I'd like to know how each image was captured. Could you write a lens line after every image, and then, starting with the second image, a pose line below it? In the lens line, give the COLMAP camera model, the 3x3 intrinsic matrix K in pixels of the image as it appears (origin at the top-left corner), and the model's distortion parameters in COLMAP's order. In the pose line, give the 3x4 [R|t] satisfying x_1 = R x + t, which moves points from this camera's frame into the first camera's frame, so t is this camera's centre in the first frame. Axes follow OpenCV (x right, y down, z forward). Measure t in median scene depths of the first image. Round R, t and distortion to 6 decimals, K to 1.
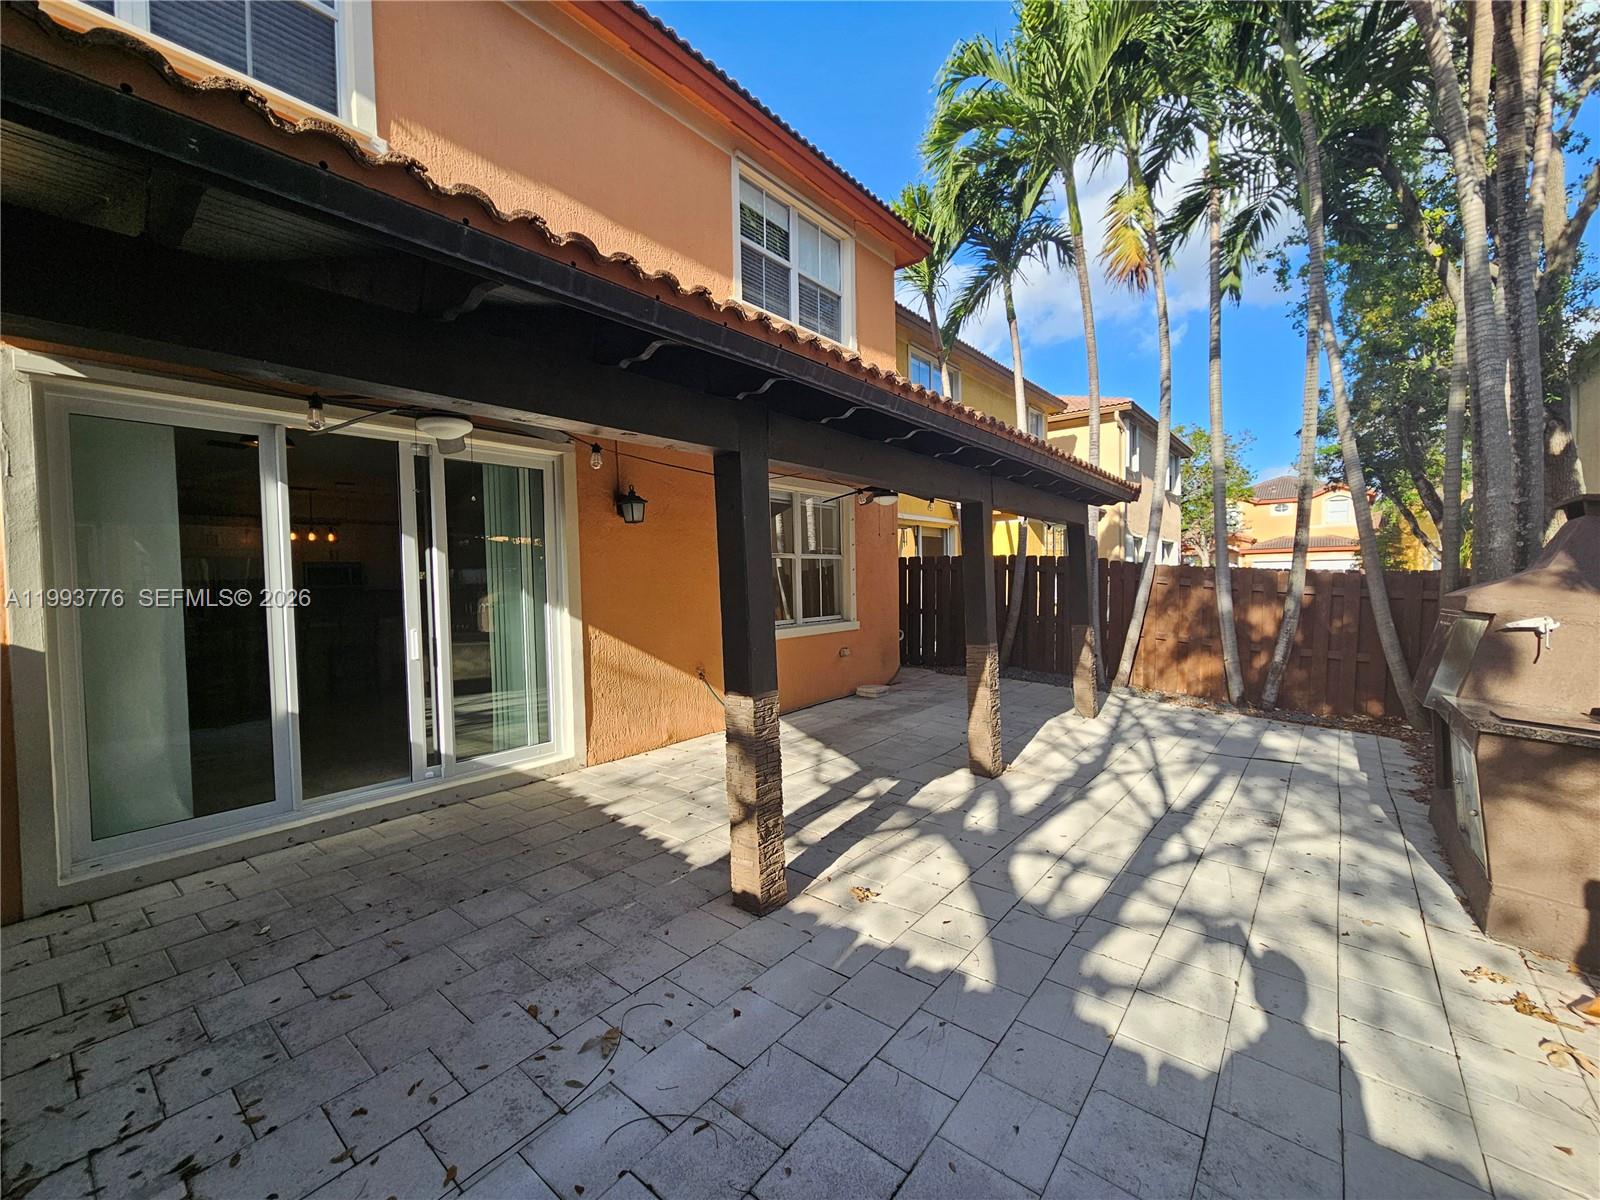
lens RADIAL K [[655.5, 0, 806.8], [0, 655.5, 596.5], [0, 0, 1]] dist [-0.004335, -0.000082]
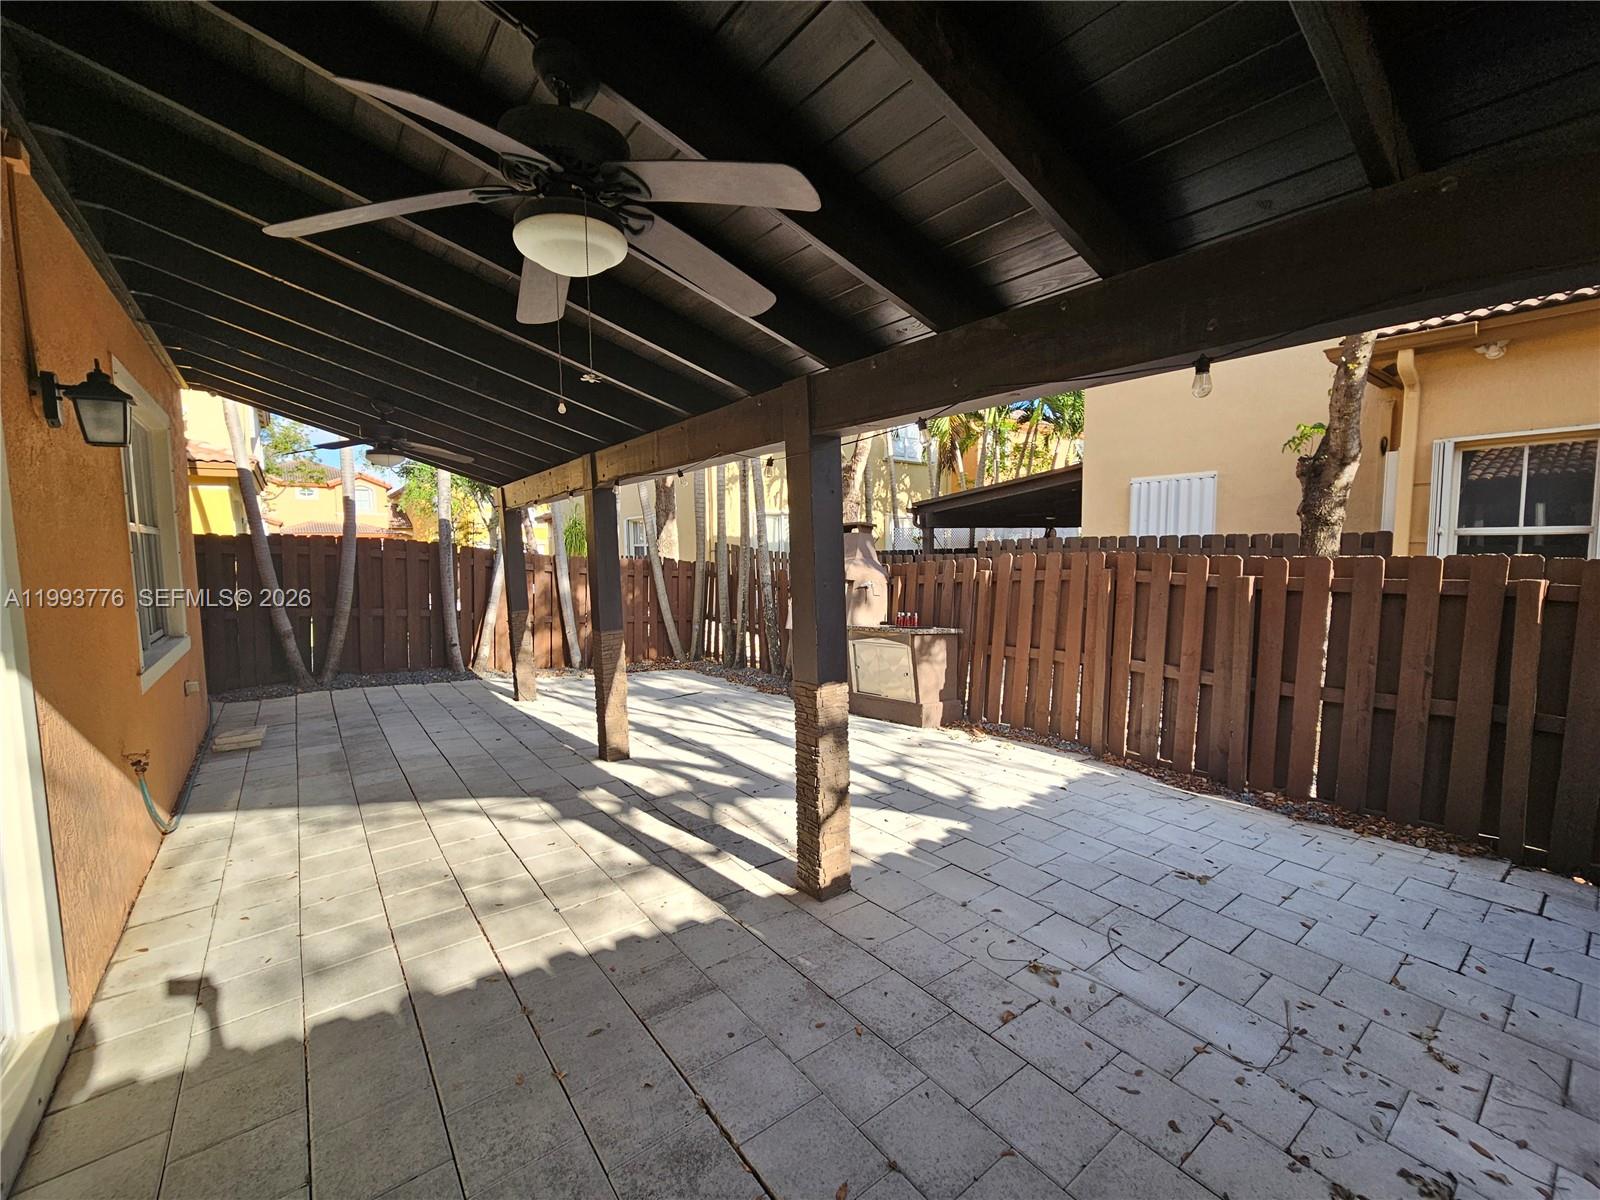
lens RADIAL K [[655.5, 0, 801.0], [0, 655.5, 605.9], [0, 0, 1]] dist [-0.004335, -0.000082]
pose [[0.248797, -0.071254, 0.965931, -0.762254], [0.034783, 0.997304, 0.064609, -0.024891], [-0.967931, 0.017524, 0.250605, 0.574107]]
